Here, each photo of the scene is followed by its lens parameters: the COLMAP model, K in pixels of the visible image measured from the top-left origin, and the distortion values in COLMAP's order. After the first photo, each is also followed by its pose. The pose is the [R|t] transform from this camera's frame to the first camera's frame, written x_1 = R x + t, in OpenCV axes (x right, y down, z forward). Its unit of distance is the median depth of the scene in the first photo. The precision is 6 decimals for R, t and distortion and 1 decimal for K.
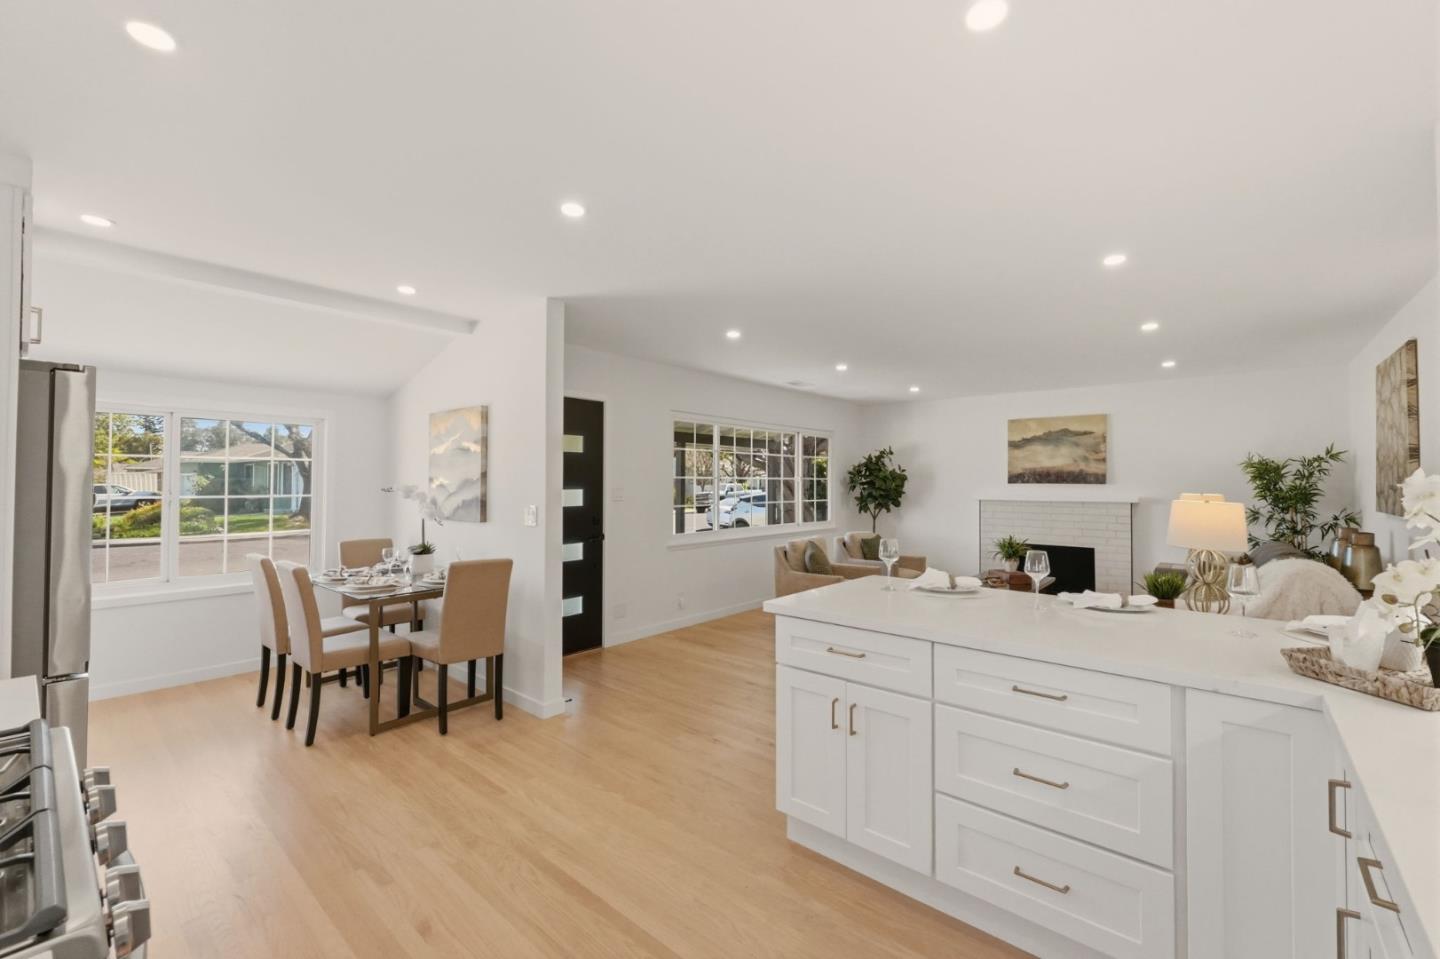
lens RADIAL K [[594.4, 0, 711.9], [0, 594.4, 481.7], [0, 0, 1]] dist [0.001460, -0.000075]
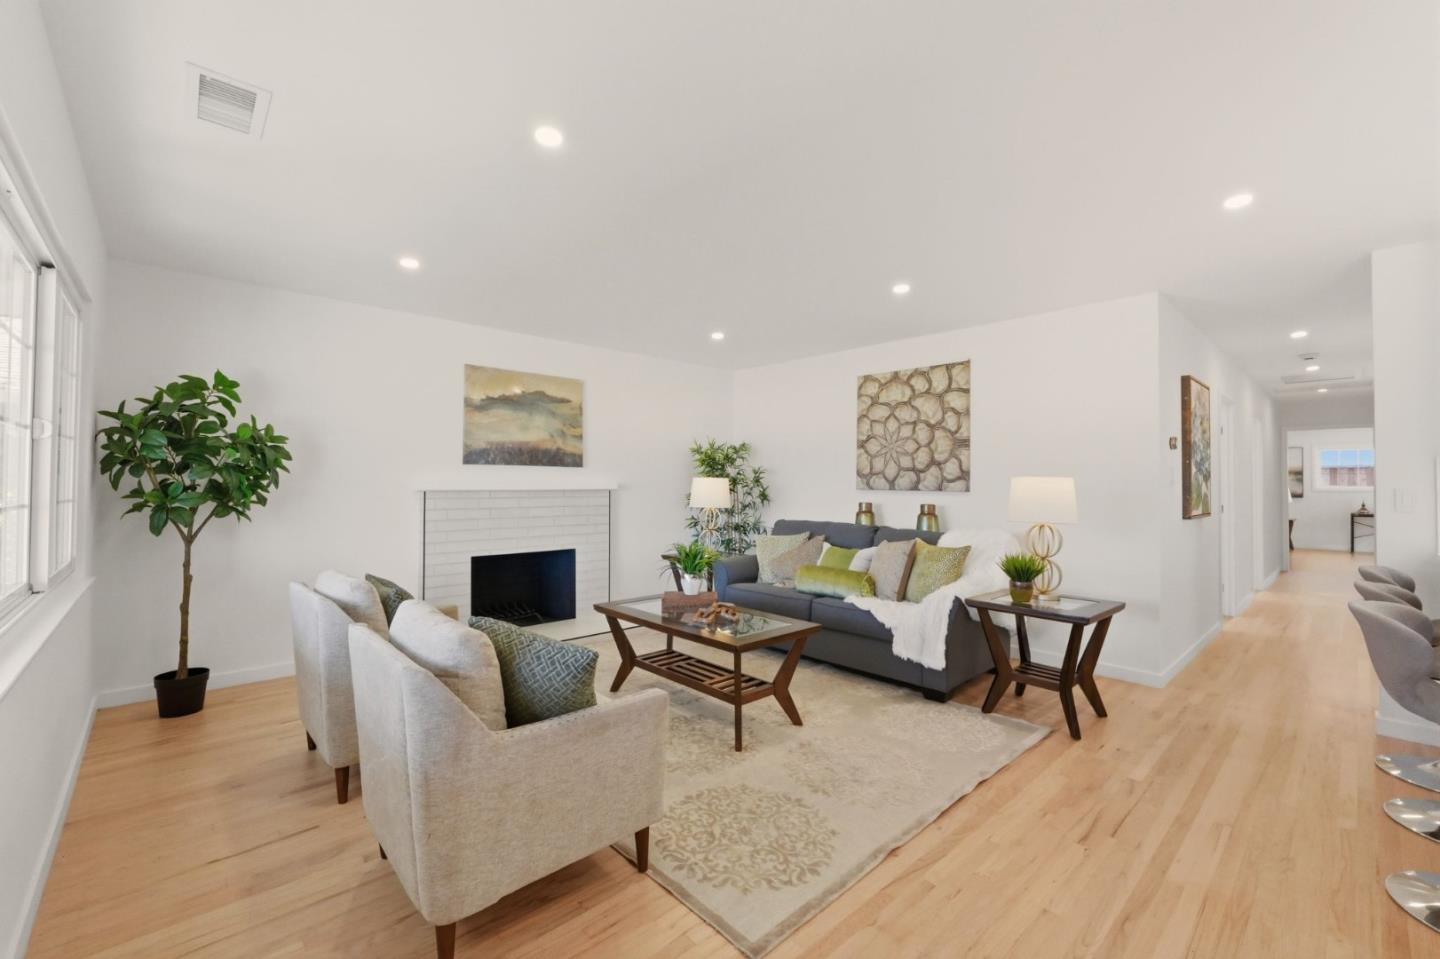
lens RADIAL K [[594.4, 0, 715.0], [0, 594.4, 476.2], [0, 0, 1]] dist [0.001460, -0.000075]
pose [[0.129506, 0.006861, 0.991555, -0.108798], [-0.013231, 0.999899, -0.005191, 0.017378], [-0.991490, -0.012447, 0.129583, 0.692824]]
